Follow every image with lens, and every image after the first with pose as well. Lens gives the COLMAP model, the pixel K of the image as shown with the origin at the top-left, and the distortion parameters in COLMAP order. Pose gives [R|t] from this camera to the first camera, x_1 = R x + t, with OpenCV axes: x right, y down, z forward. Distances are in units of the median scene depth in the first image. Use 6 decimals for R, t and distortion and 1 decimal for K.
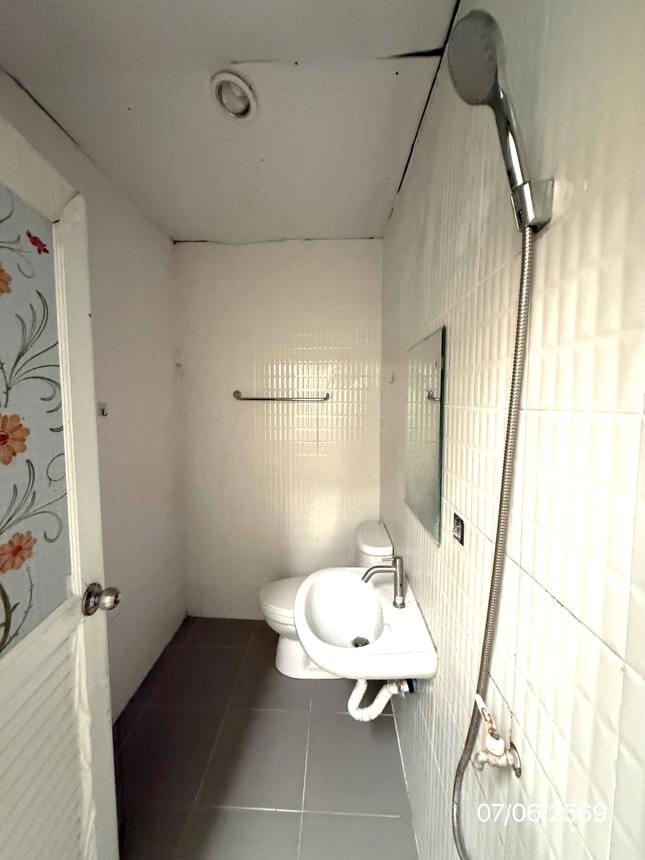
lens RADIAL K [[345.4, 0, 322.9], [0, 345.4, 426.6], [0, 0, 1]] dist [-0.000576, -0.000022]
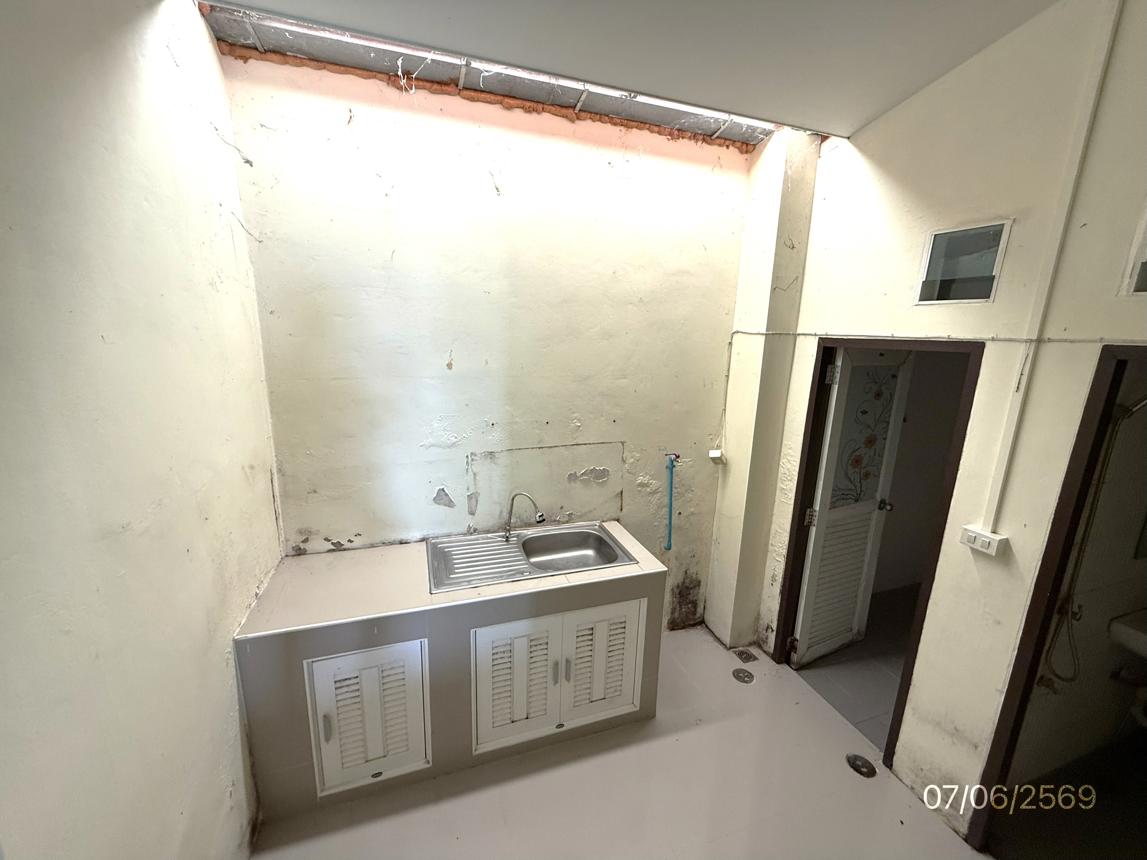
lens RADIAL K [[460.7, 0, 573.7], [0, 460.7, 433.1], [0, 0, 1]] dist [-0.000576, -0.000022]
pose [[0.361884, 0.203264, -0.909793, 1.603579], [-0.104059, 0.978648, 0.177257, -0.411530], [0.926397, 0.030526, 0.375308, -2.581762]]
